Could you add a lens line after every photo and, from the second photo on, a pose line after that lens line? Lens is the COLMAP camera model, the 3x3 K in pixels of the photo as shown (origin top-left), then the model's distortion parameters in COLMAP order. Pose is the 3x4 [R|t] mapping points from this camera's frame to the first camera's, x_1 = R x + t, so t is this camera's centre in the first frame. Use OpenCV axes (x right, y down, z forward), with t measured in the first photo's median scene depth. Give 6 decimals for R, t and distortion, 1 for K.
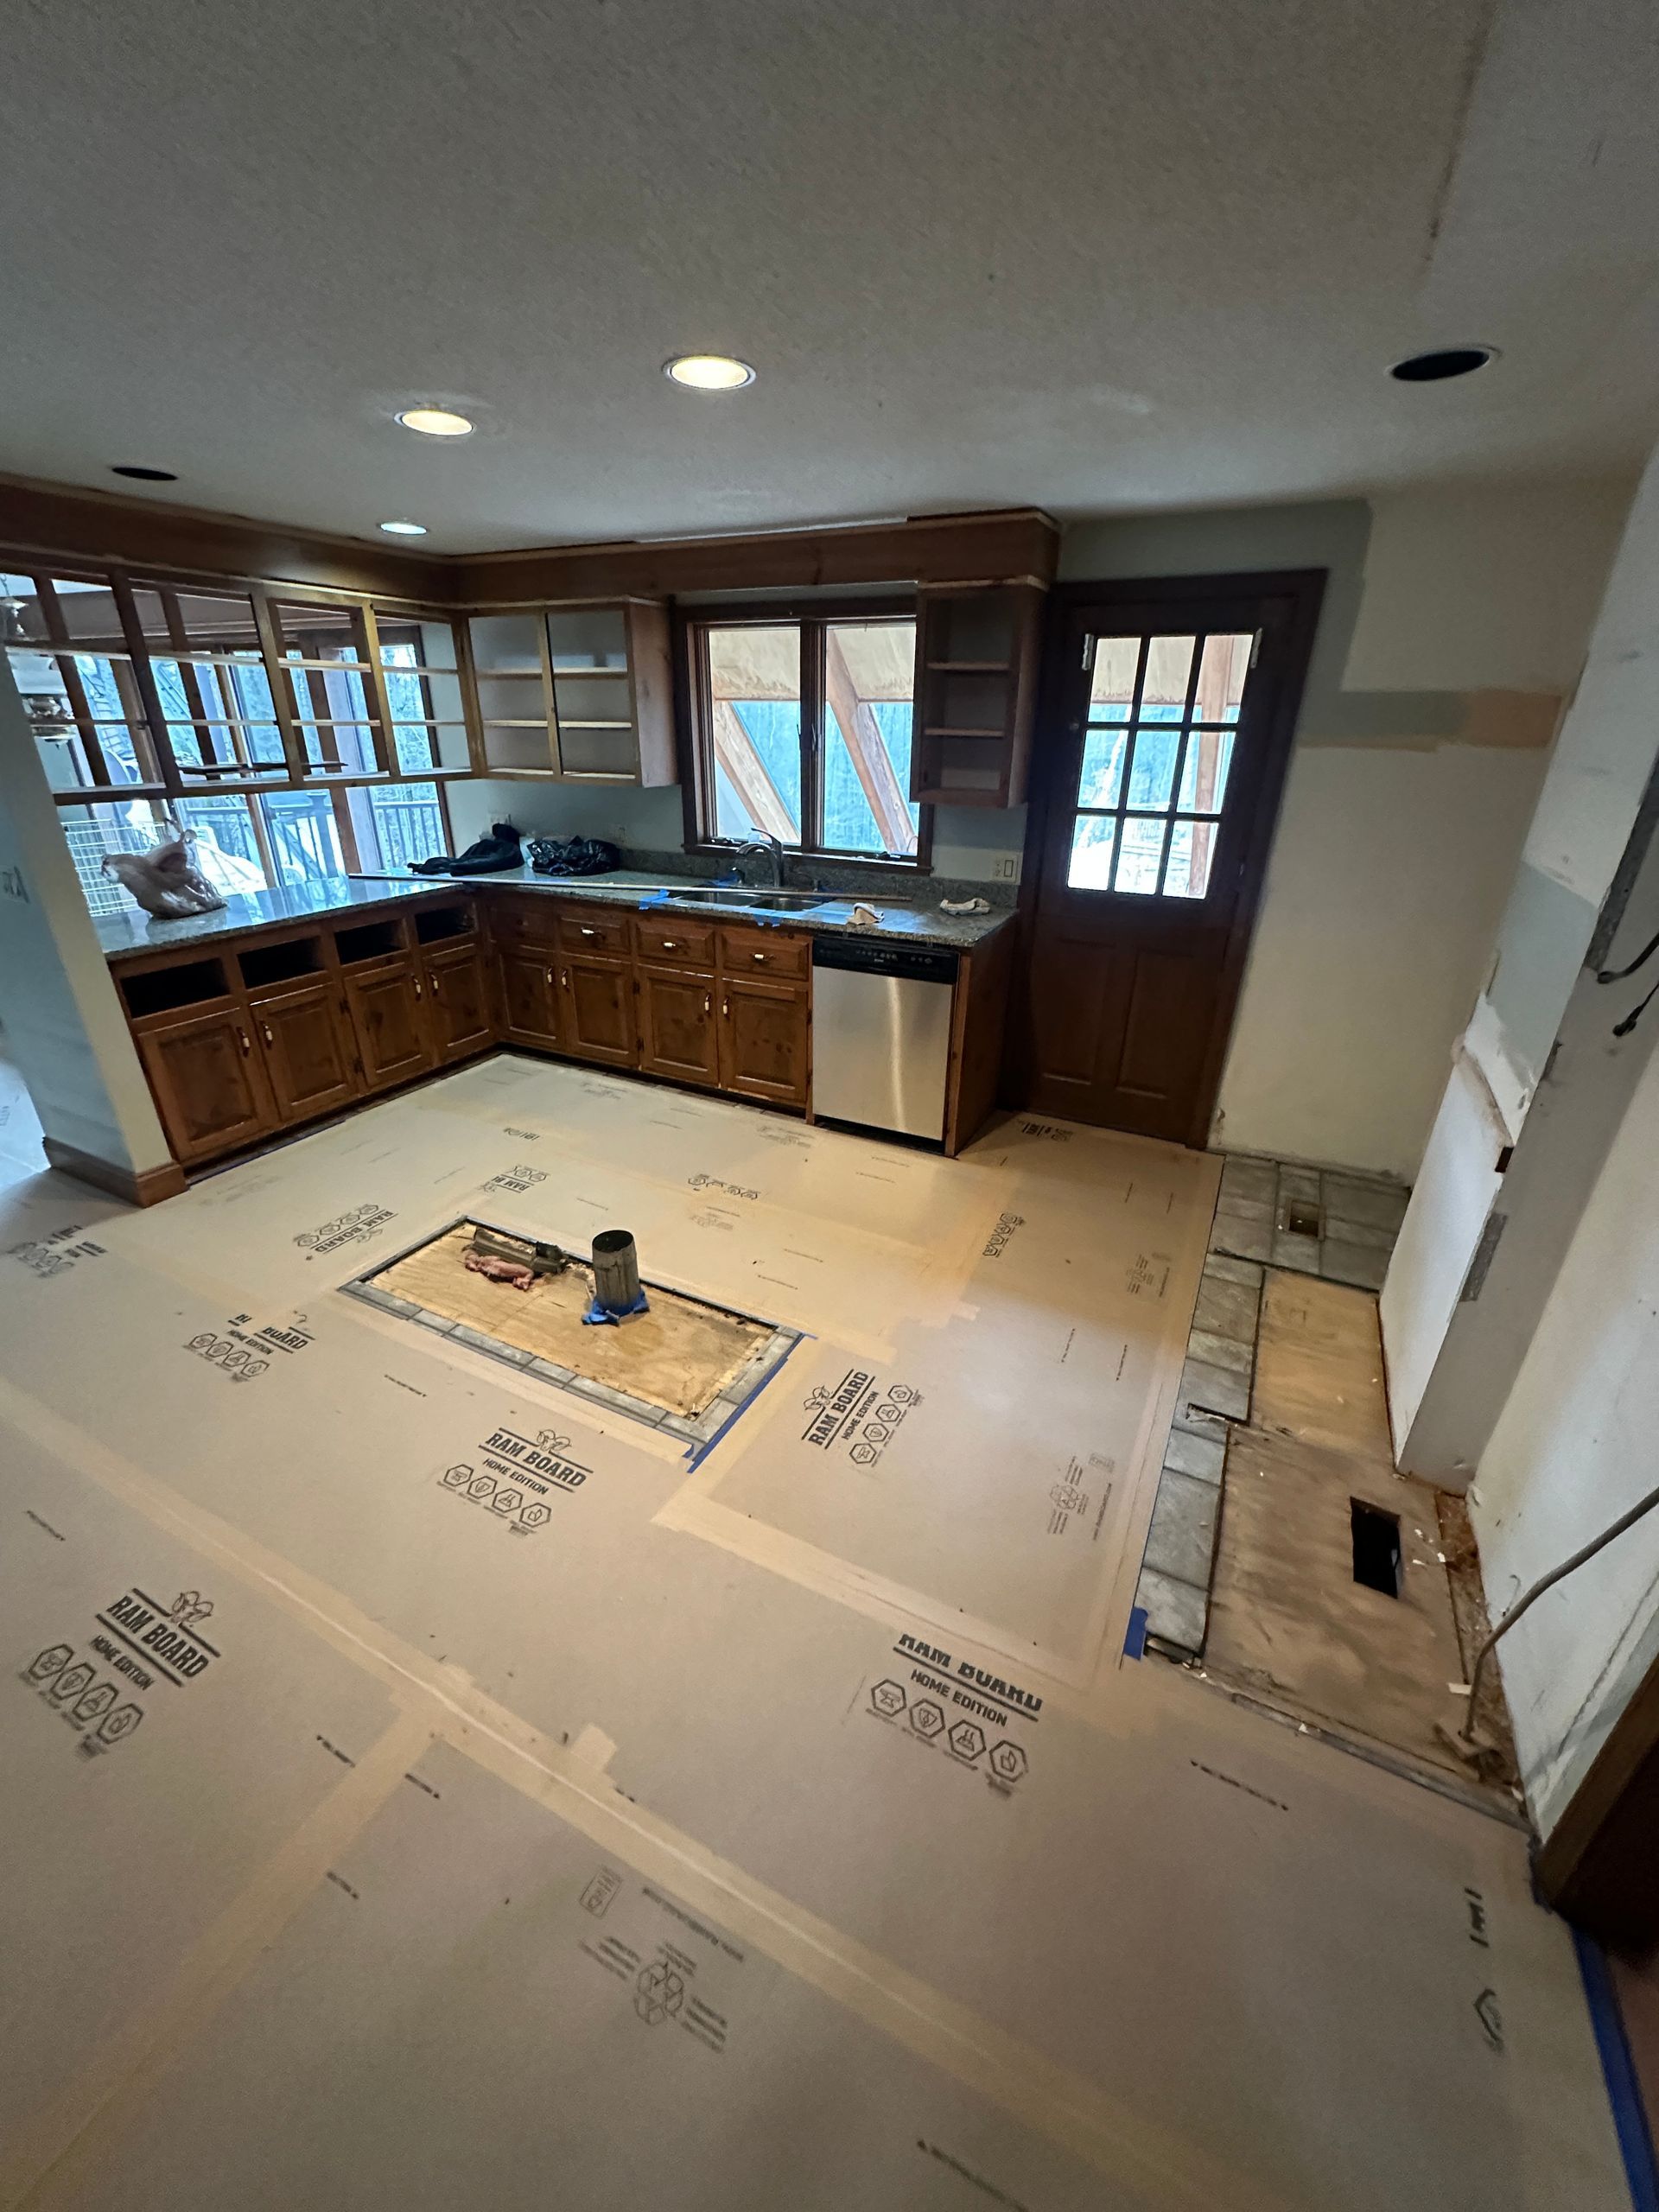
lens RADIAL K [[877.0, 0, 829.5], [0, 877.0, 1106.0], [0, 0, 1]] dist [-0.002058, -0.000164]
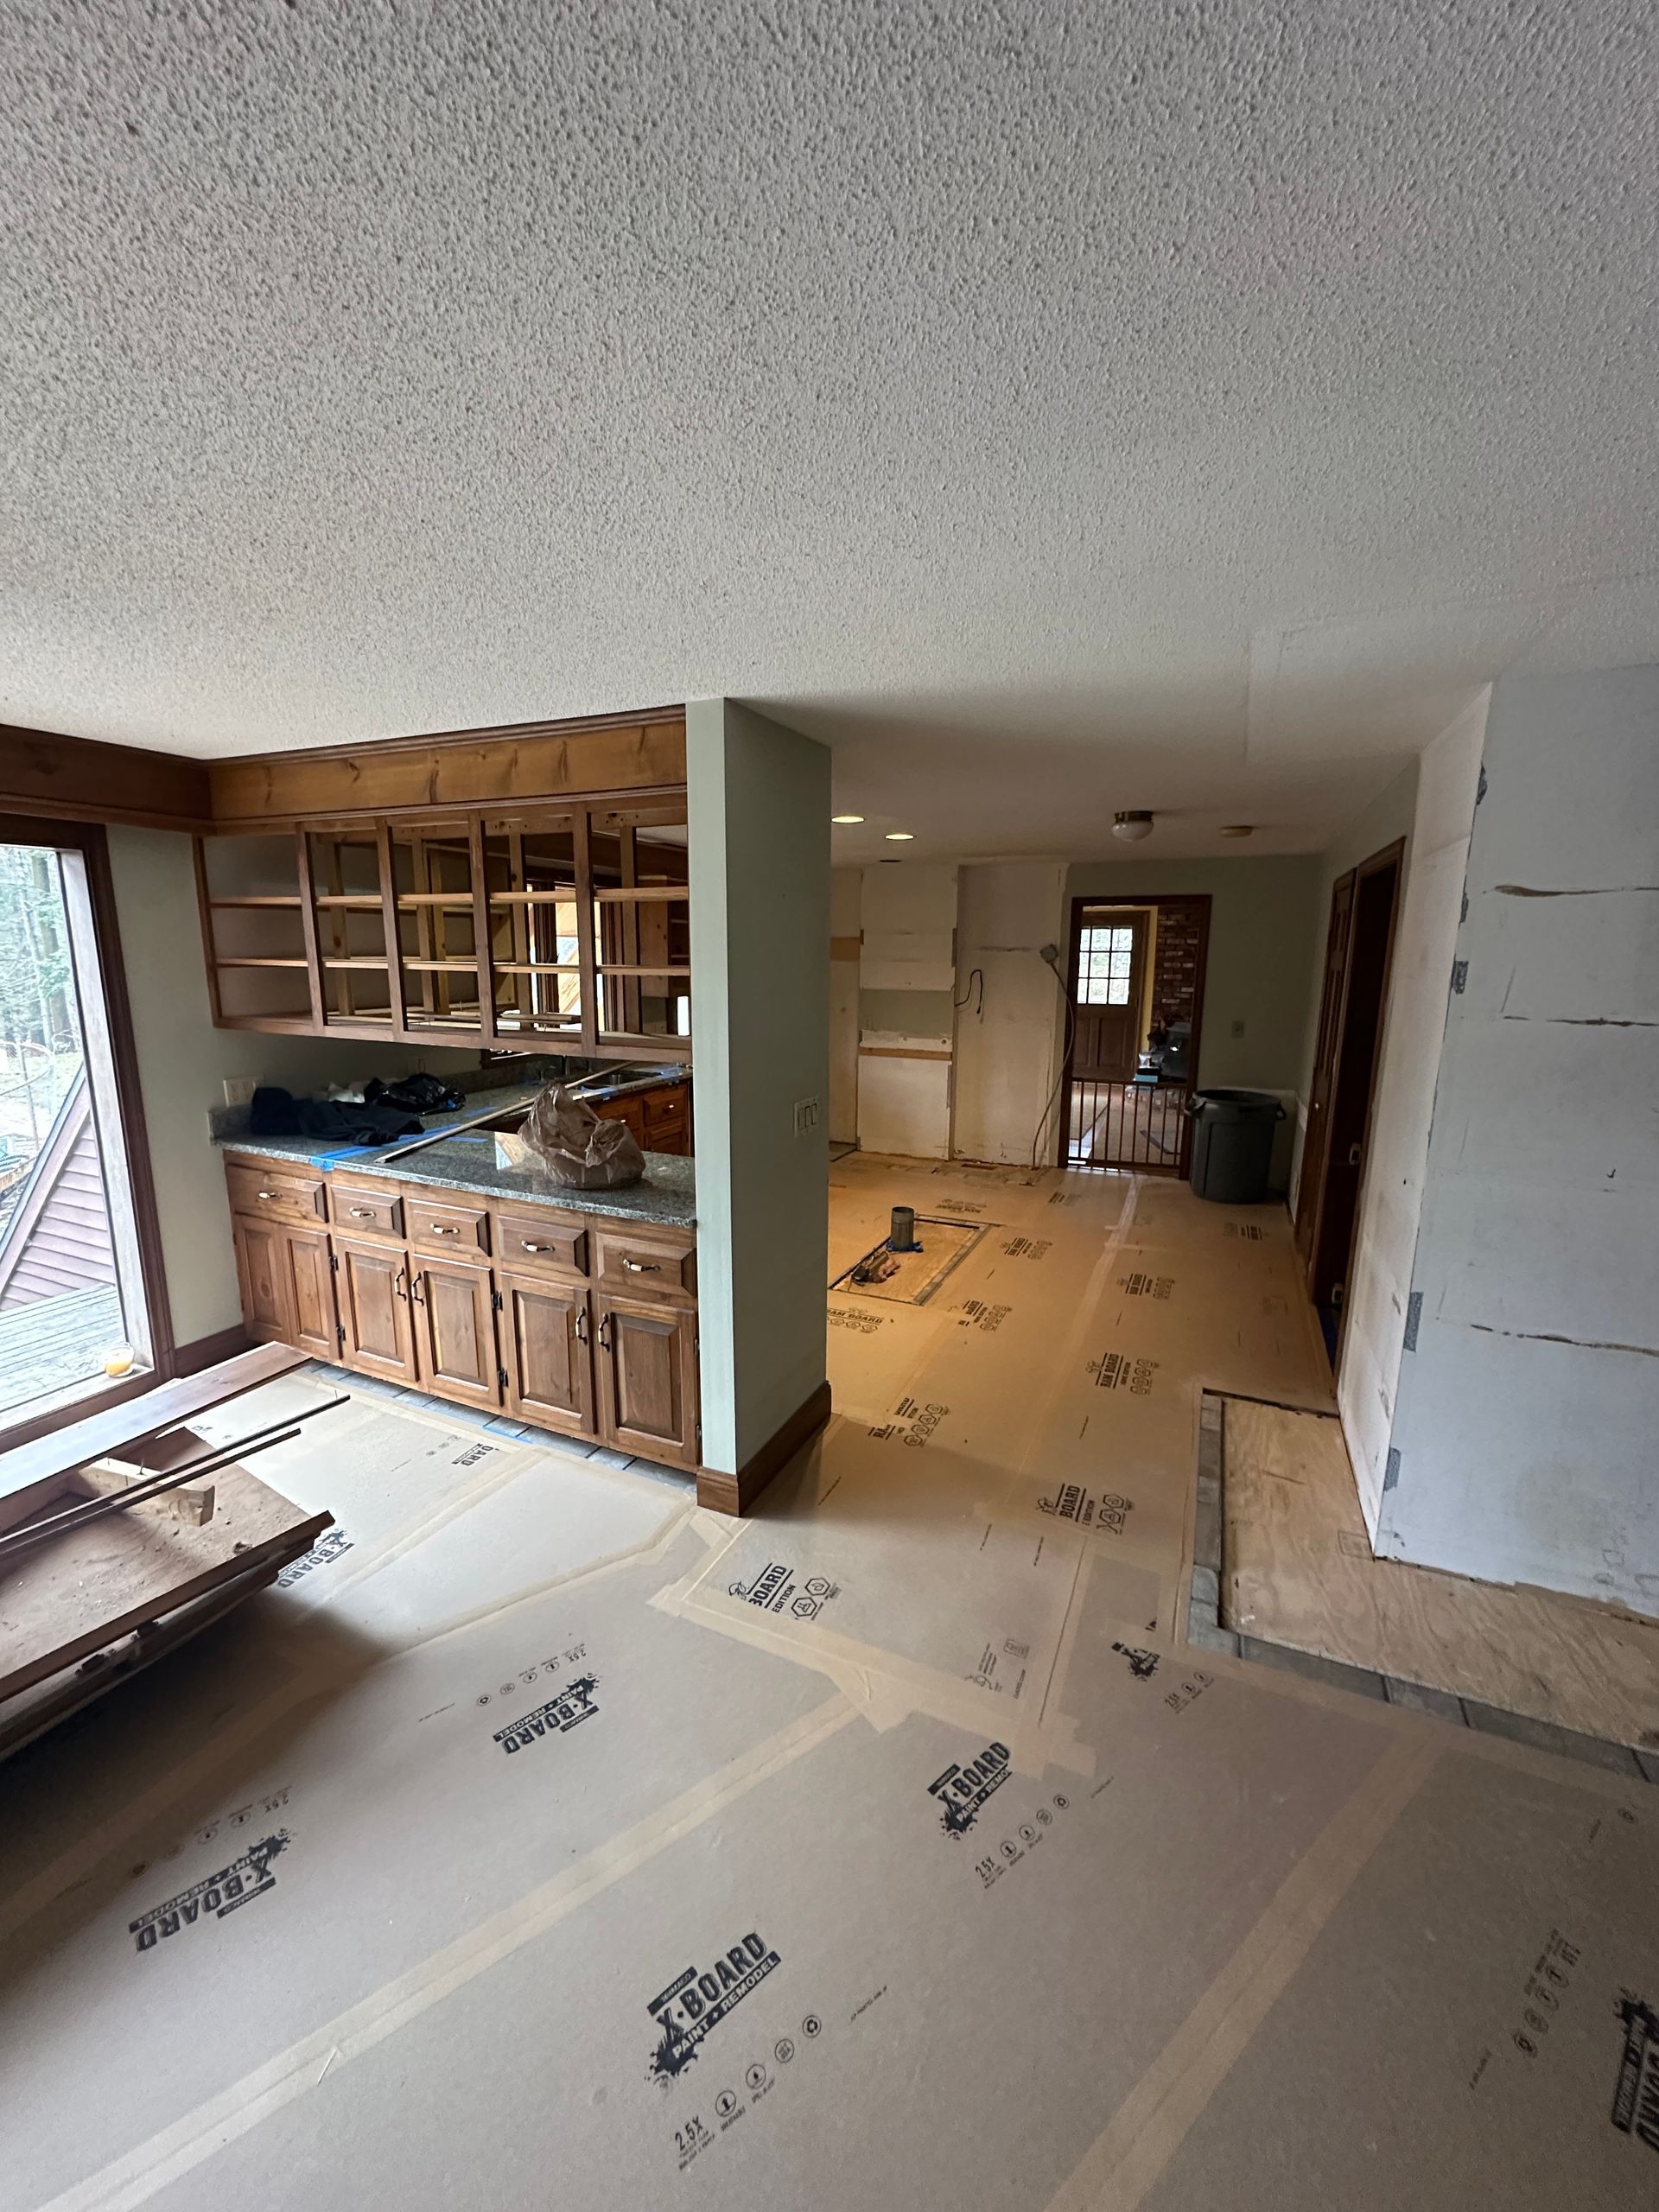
lens RADIAL K [[882.3, 0, 829.5], [0, 882.3, 1106.0], [0, 0, 1]] dist [-0.001377, 0.000161]
pose [[-0.050469, -0.194750, 0.979554, -1.865578], [0.393215, 0.897711, 0.198738, -0.443230], [-0.918060, 0.395206, 0.031271, 0.899866]]
